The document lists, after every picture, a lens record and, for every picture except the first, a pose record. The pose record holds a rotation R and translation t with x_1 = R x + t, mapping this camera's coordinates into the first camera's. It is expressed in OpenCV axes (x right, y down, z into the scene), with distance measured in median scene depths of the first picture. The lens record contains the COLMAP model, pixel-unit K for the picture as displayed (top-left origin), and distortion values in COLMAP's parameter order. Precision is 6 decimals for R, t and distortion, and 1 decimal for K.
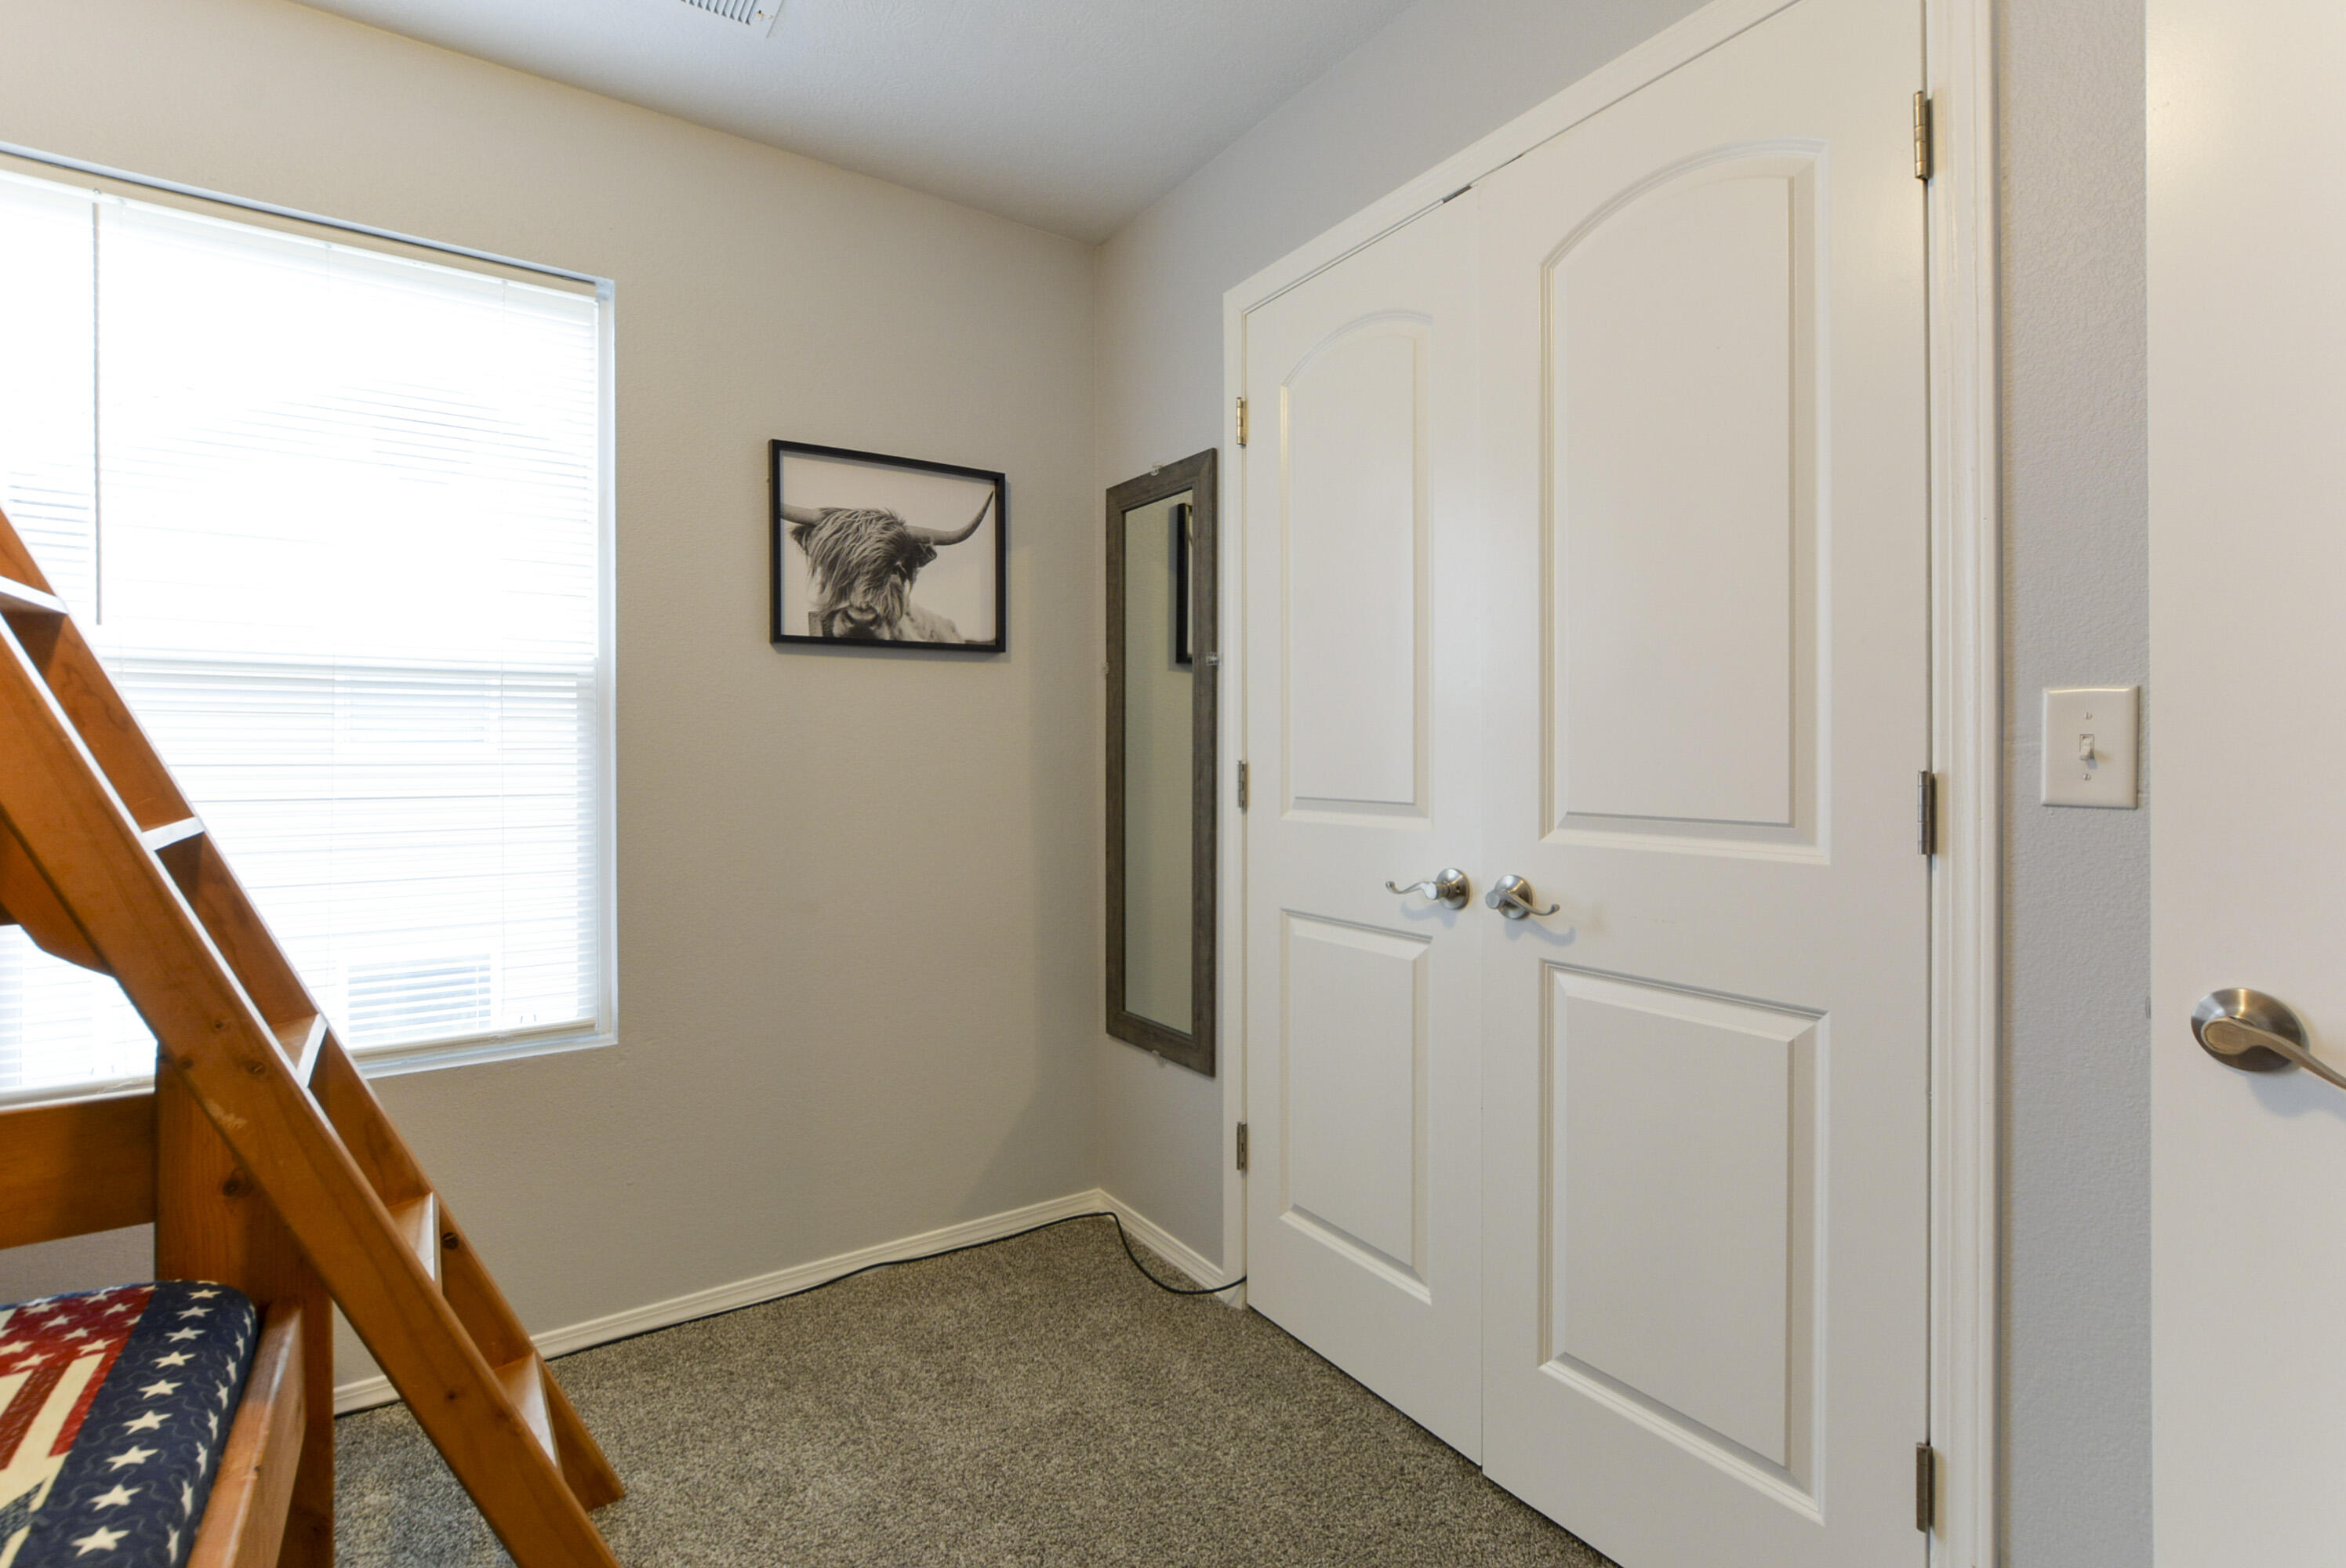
lens RADIAL K [[1064.6, 0, 1162.9], [0, 1064.6, 755.3], [0, 0, 1]] dist [-0.012420, 0.000621]
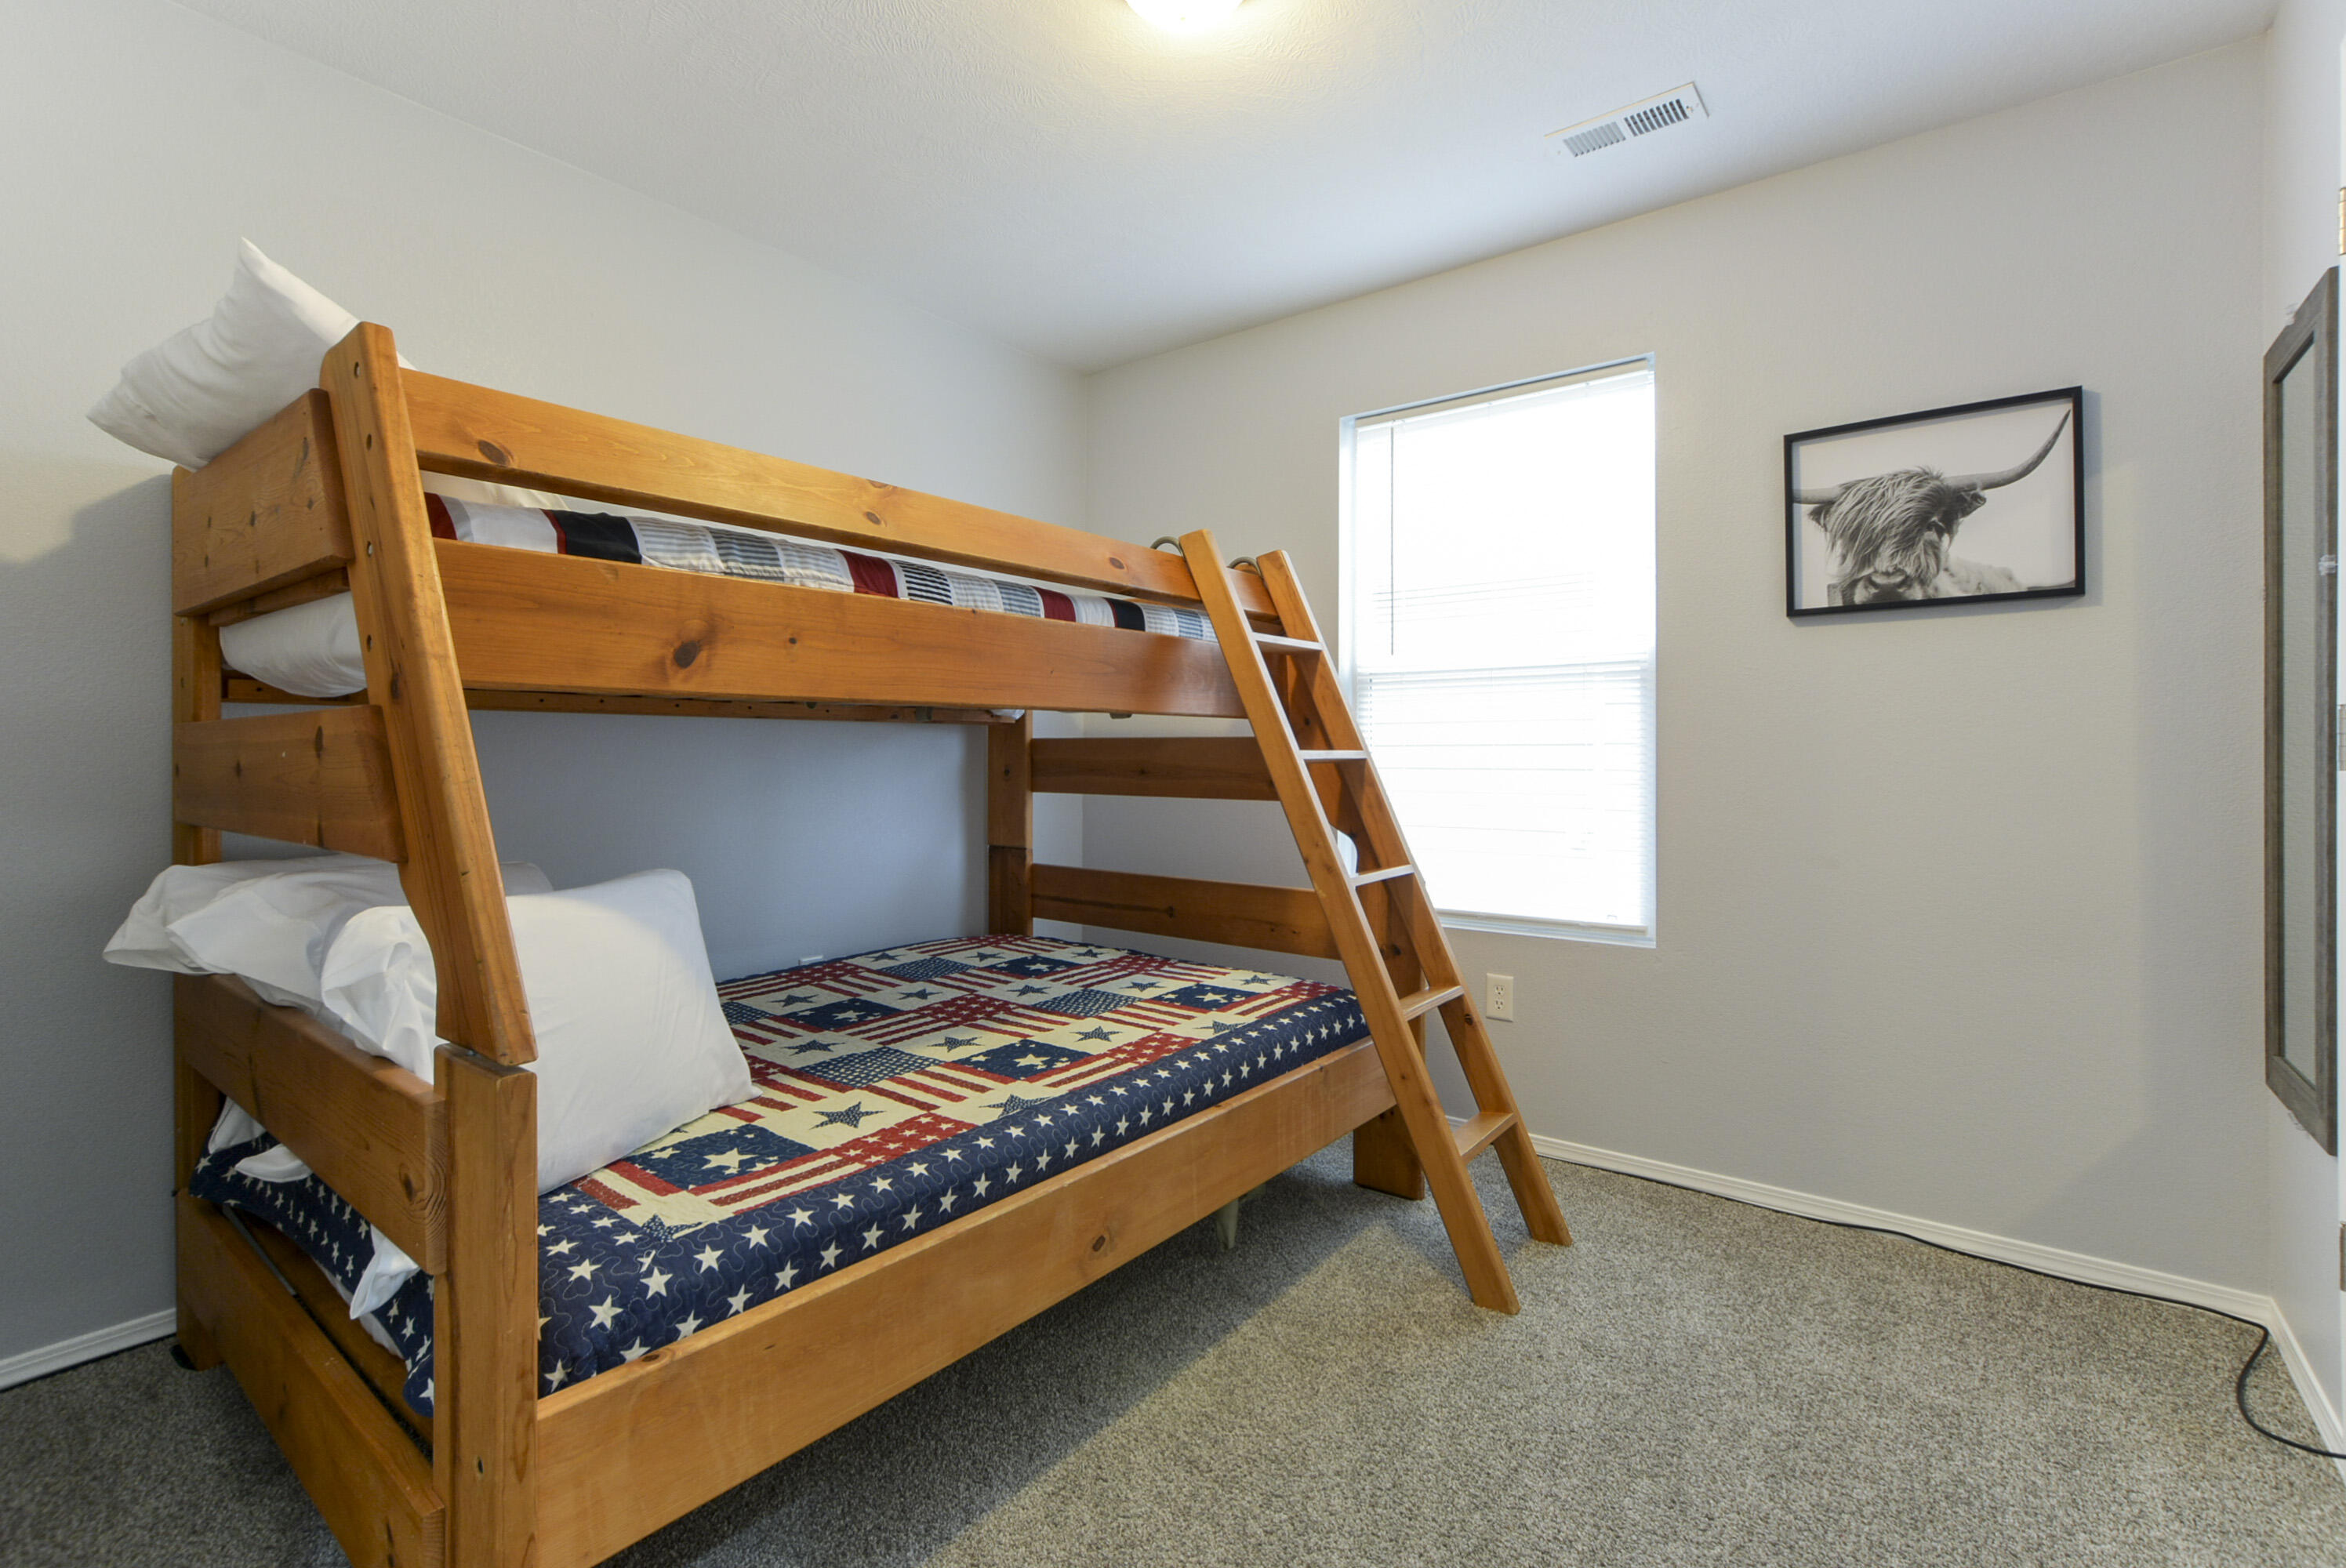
lens RADIAL K [[1064.6, 0, 1162.9], [0, 1064.6, 755.3], [0, 0, 1]] dist [-0.012420, 0.000621]
pose [[0.294725, -0.001204, -0.955581, 0.474953], [-0.009562, 0.999945, -0.004209, 0.046320], [0.955534, 0.010378, 0.294697, 0.050140]]
